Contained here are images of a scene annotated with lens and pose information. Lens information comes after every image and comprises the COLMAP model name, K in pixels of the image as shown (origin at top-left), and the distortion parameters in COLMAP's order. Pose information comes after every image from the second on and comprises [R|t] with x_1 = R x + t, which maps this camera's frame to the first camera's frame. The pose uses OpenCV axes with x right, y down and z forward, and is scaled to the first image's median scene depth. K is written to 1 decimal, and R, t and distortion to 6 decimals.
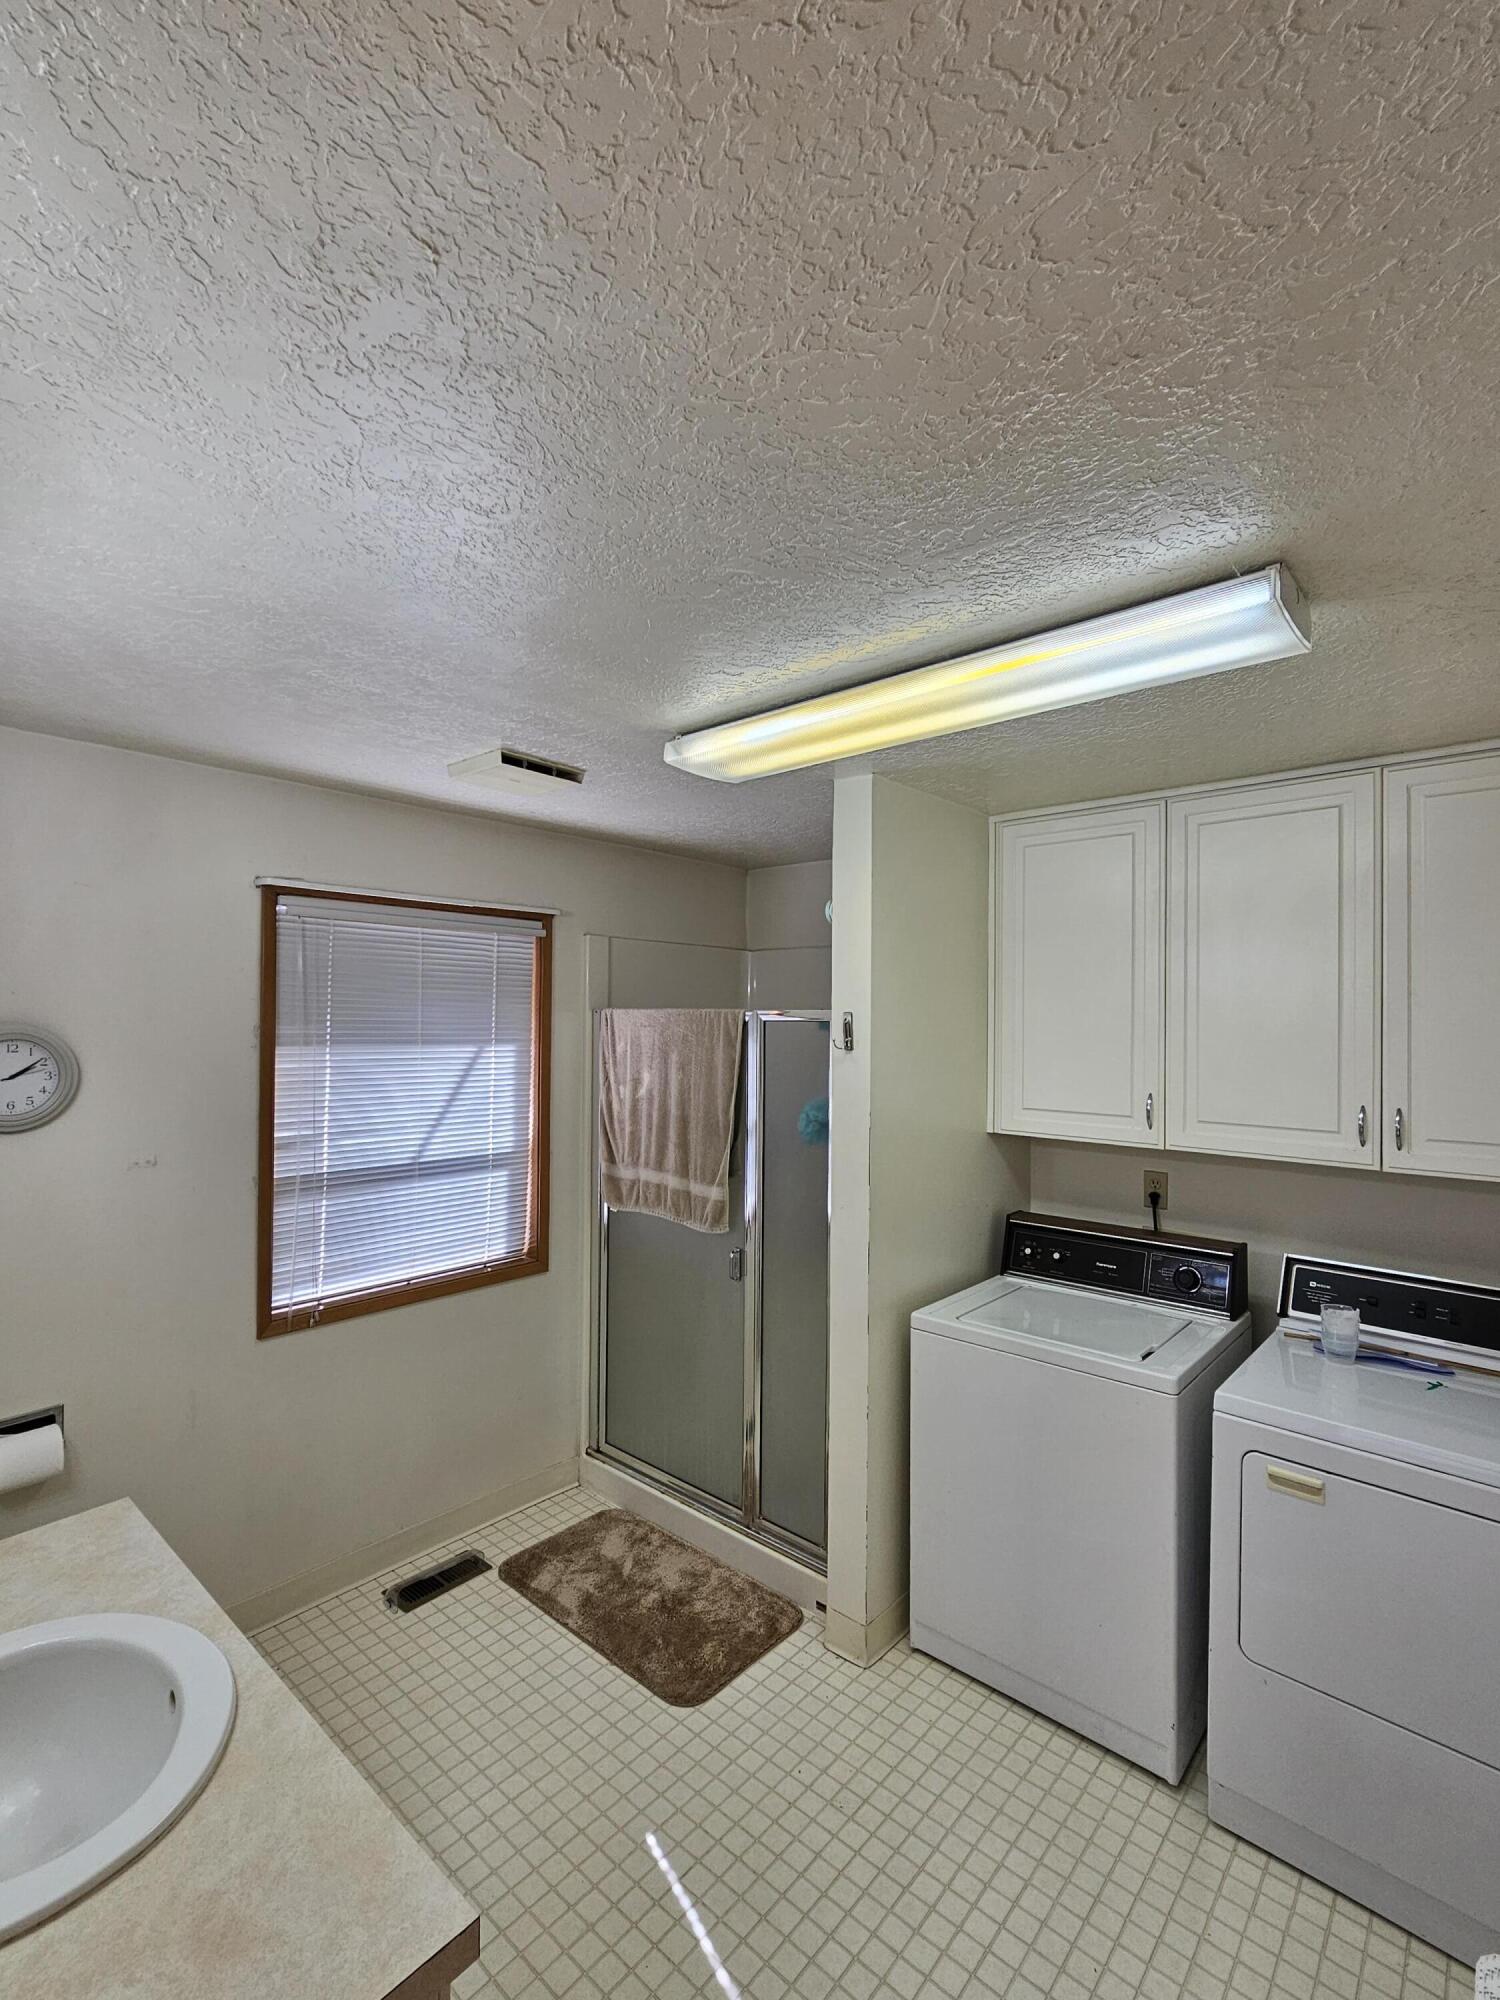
lens RADIAL K [[906.0, 0, 748.7], [0, 906.0, 1009.9], [0, 0, 1]] dist [-0.015503, 0.009069]
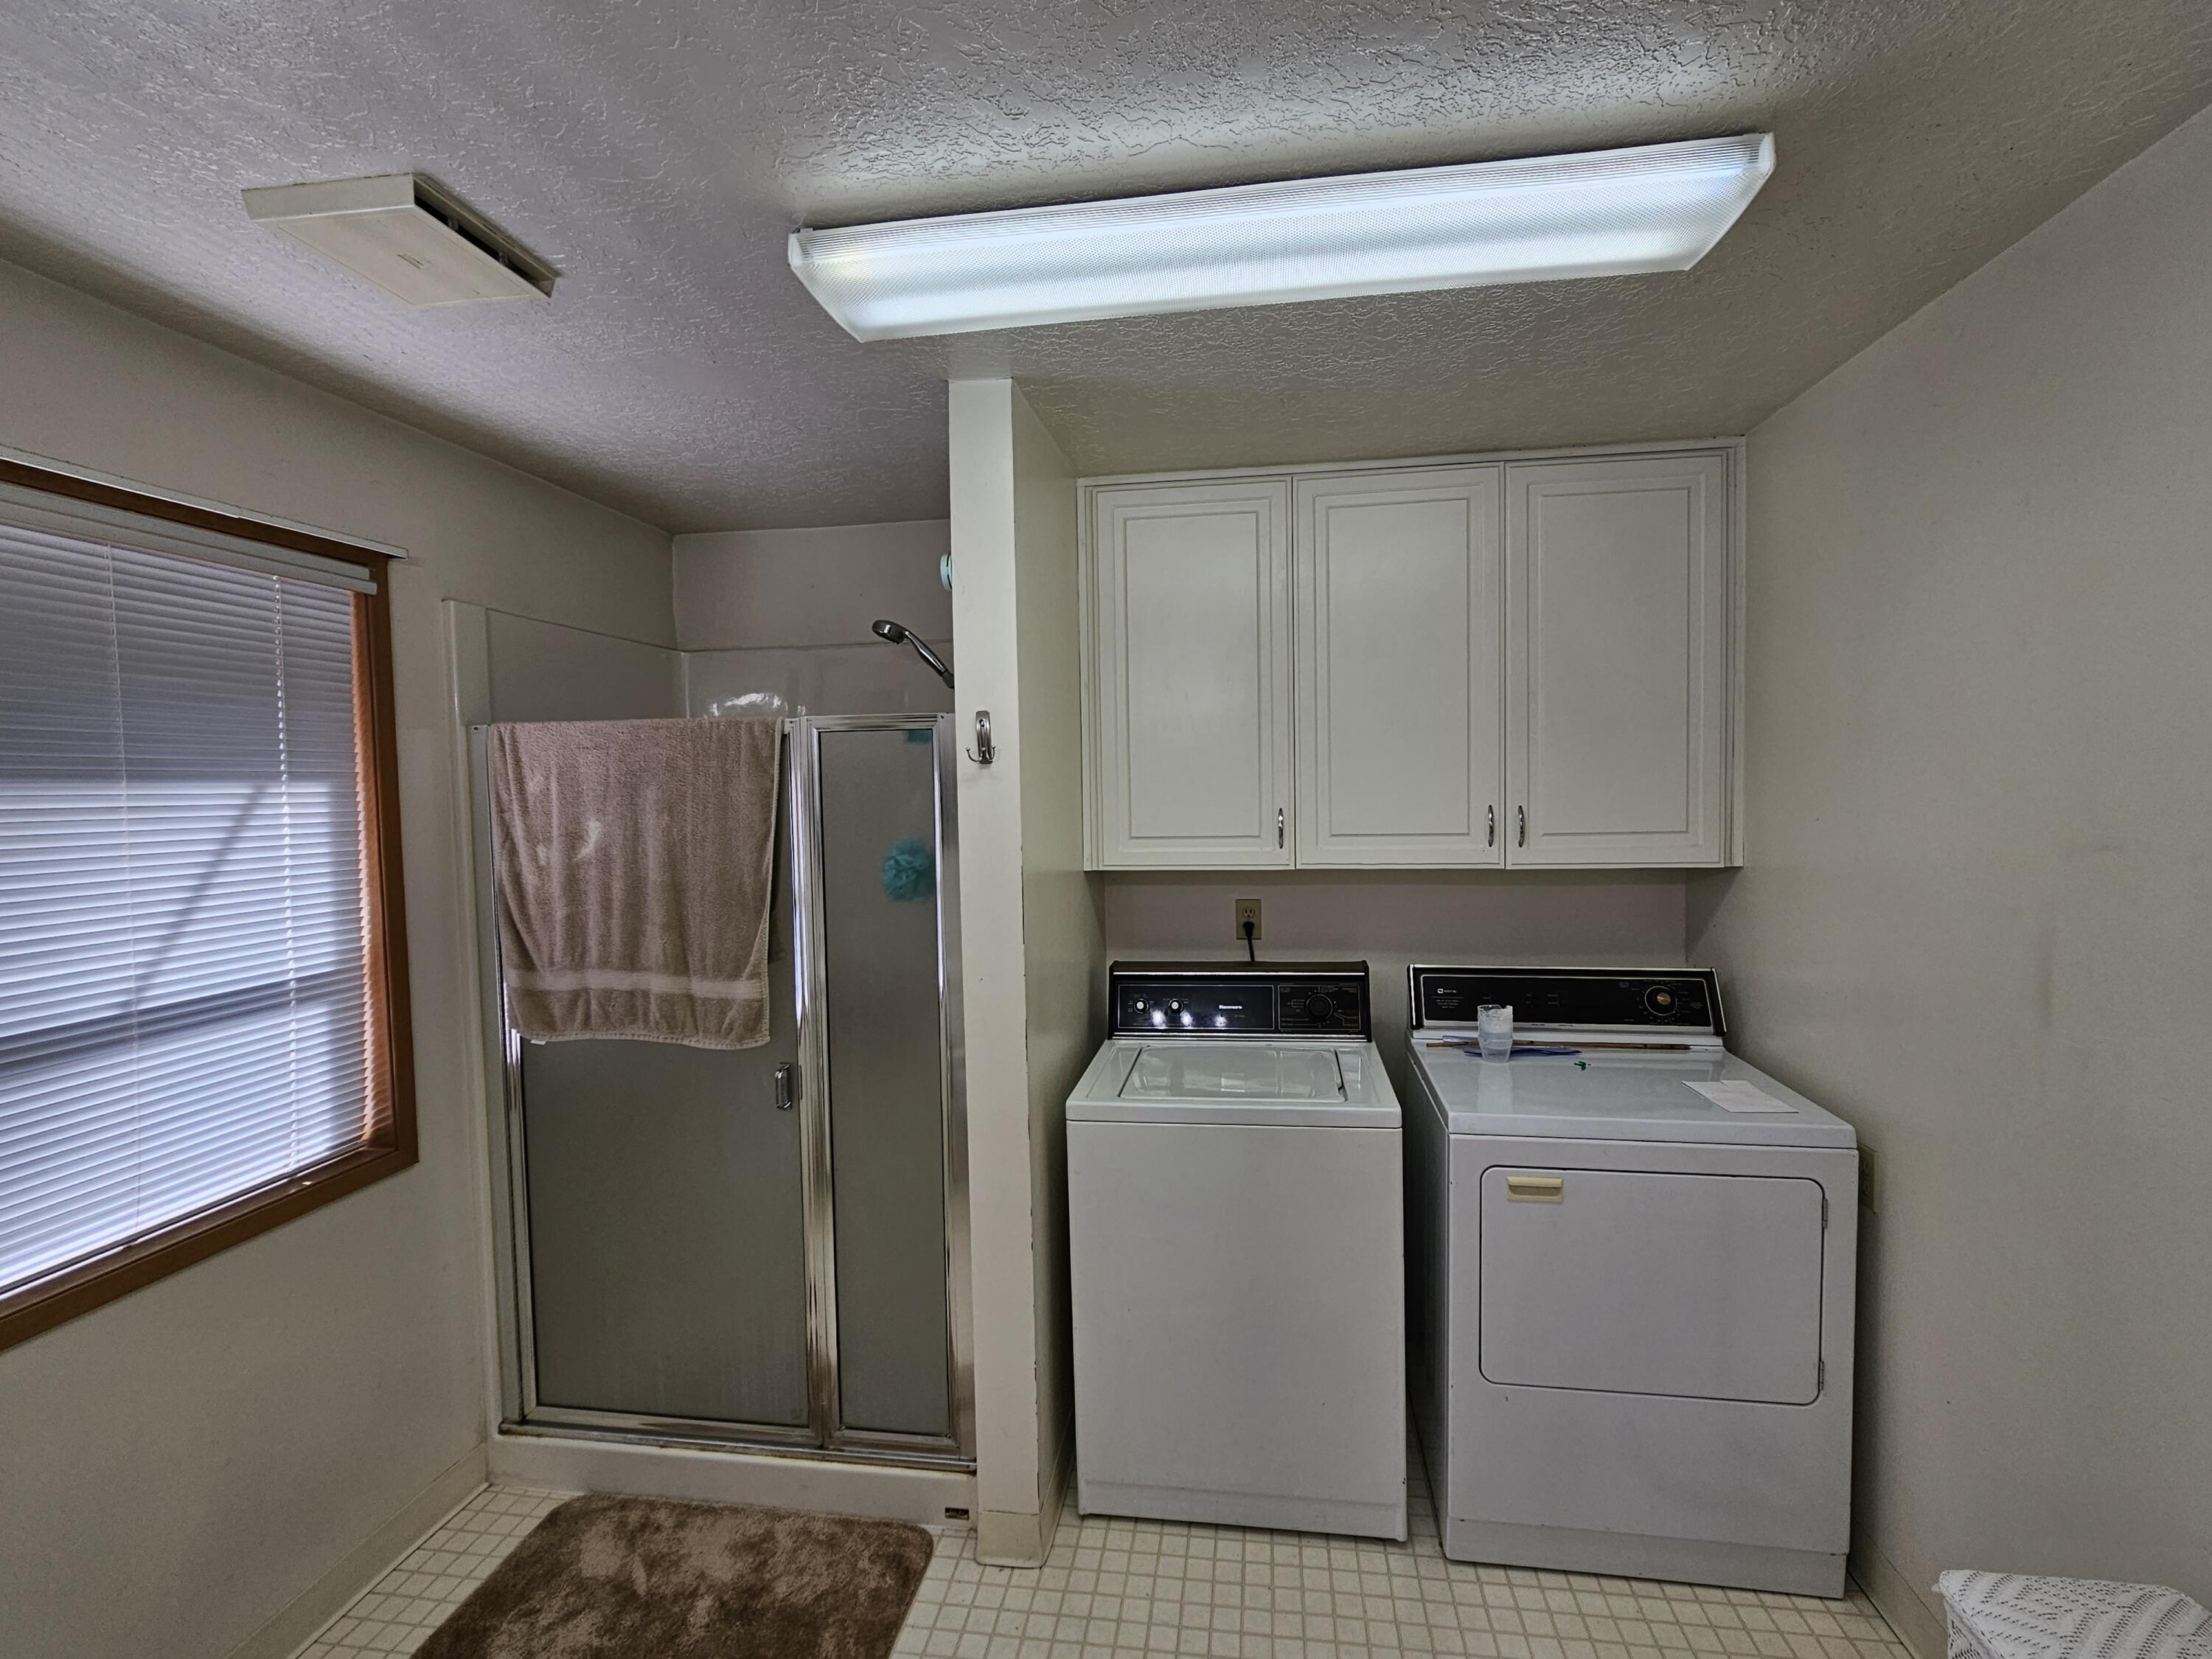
lens RADIAL K [[1002.0, 0, 1106.0], [0, 1002.0, 829.5], [0, 0, 1]] dist [0.000918, -0.000229]
pose [[0.836914, -0.051489, 0.544908, -0.212198], [0.019654, 0.997750, 0.064092, 0.040268], [-0.546982, -0.042929, 0.836043, 0.231122]]
